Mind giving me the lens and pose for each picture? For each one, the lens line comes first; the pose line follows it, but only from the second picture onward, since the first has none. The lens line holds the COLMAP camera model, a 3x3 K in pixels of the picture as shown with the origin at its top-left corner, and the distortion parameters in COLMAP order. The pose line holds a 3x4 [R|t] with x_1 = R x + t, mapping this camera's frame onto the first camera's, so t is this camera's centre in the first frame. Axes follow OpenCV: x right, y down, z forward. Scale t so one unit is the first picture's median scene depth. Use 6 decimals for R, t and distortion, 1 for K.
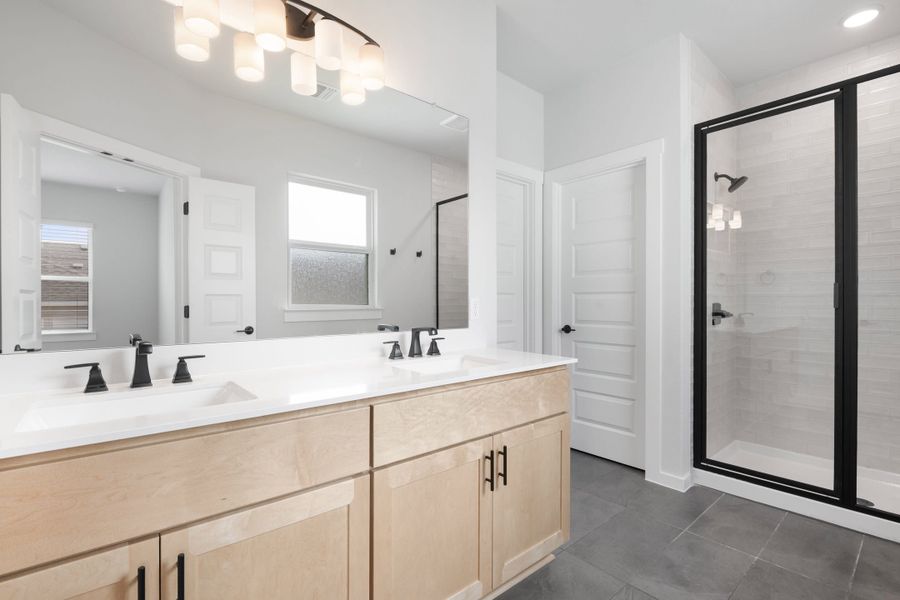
lens RADIAL K [[429.5, 0, 449.5], [0, 429.5, 301.7], [0, 0, 1]] dist [0.003486, -0.007722]
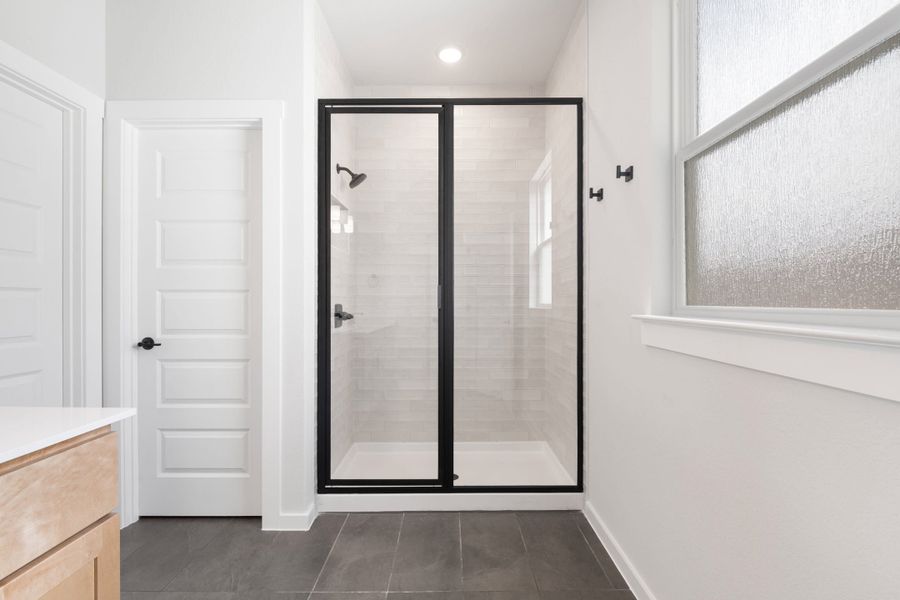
lens RADIAL K [[429.5, 0, 449.5], [0, 429.5, 301.7], [0, 0, 1]] dist [0.003486, -0.007722]
pose [[0.672190, -0.000112, 0.740379, 0.106102], [0.000554, 1.000000, -0.000352, -0.001687], [-0.740379, 0.000647, 0.672190, 0.221300]]
